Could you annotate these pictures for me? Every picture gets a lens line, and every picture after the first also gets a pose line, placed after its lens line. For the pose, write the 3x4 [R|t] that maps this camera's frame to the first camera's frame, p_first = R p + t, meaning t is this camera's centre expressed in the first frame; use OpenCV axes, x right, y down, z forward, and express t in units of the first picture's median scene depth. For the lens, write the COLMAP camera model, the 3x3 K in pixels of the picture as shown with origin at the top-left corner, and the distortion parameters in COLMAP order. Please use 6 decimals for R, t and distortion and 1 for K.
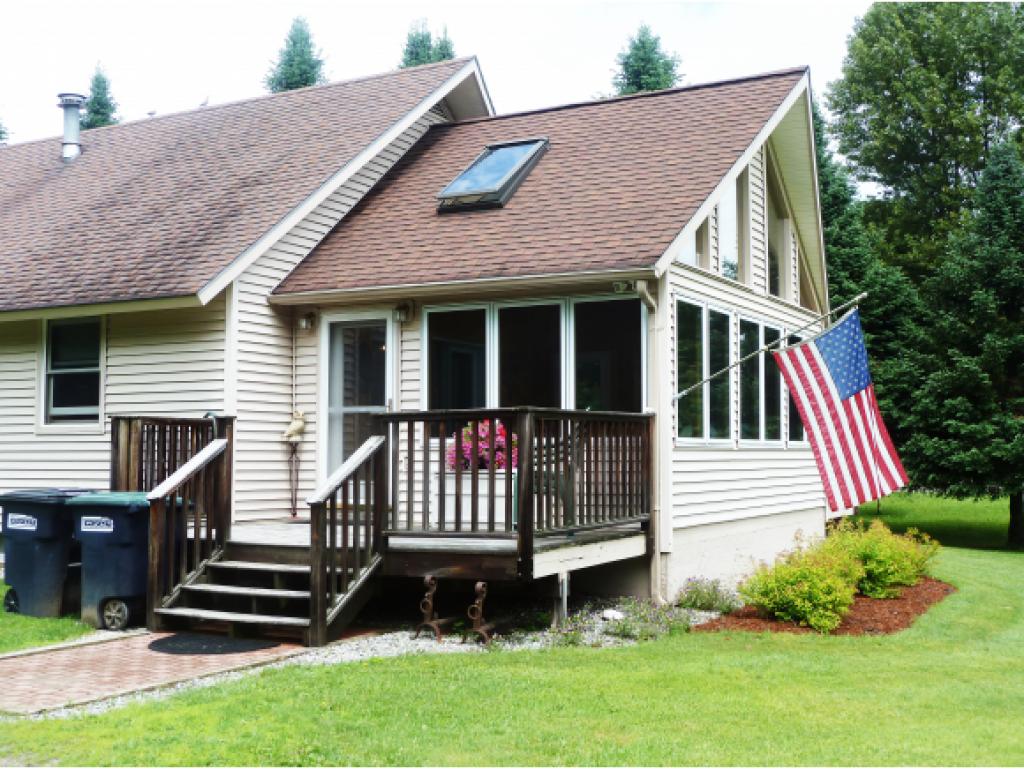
lens RADIAL K [[1201.4, 0, 512.0], [0, 1201.4, 384.5], [0, 0, 1]] dist [0.009089, 0.012195]
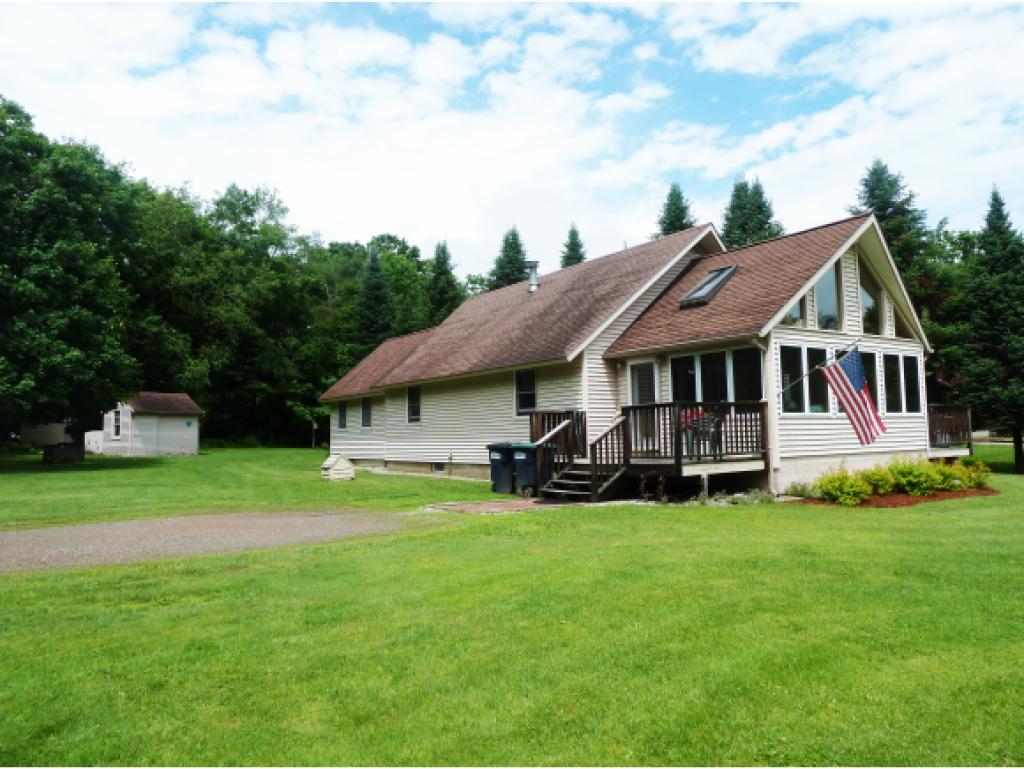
lens RADIAL K [[758.5, 0, 512.0], [0, 758.5, 384.5], [0, 0, 1]] dist [-0.027881, -0.002986]
pose [[0.894428, -0.049097, -0.444509, 0.297934], [0.046524, 0.998778, -0.016704, -0.004199], [0.444786, -0.005740, 0.895619, -0.351993]]
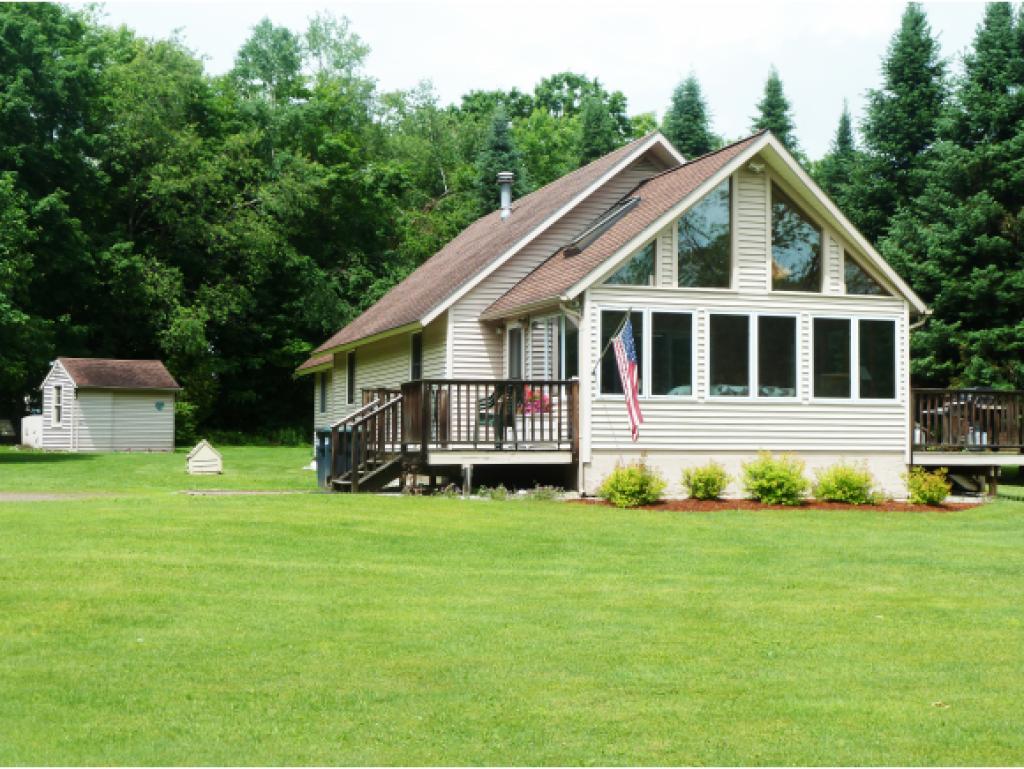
lens RADIAL K [[1536.2, 0, 500.5], [0, 1536.2, 386.4], [0, 0, 1]] dist [-0.040106, -0.002579]
pose [[0.724375, -0.026821, -0.688884, 1.474807], [0.038631, 0.999252, 0.001716, 0.023528], [0.688323, -0.027855, 0.724870, -0.609467]]
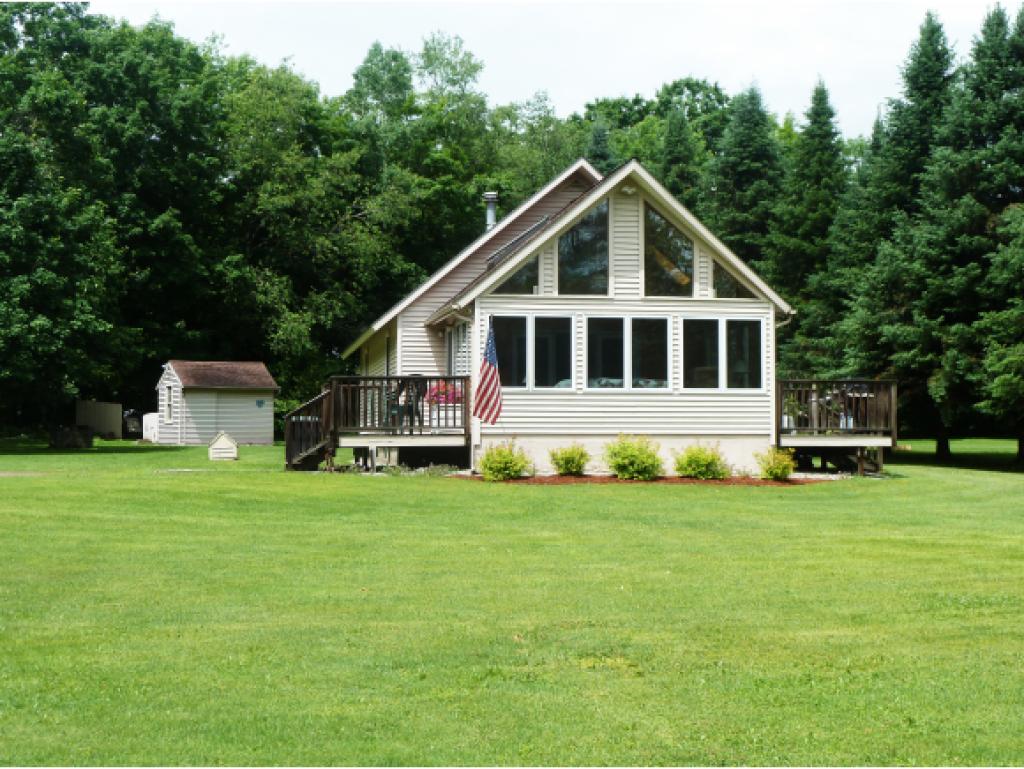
lens RADIAL K [[1537.2, 0, 512.0], [0, 1537.2, 384.5], [0, 0, 1]] dist [-0.036112, 0.009611]
pose [[0.629537, -0.033977, -0.776228, 2.076797], [0.049463, 0.998769, -0.003602, 0.049501], [0.775395, -0.036127, 0.630442, -0.532784]]
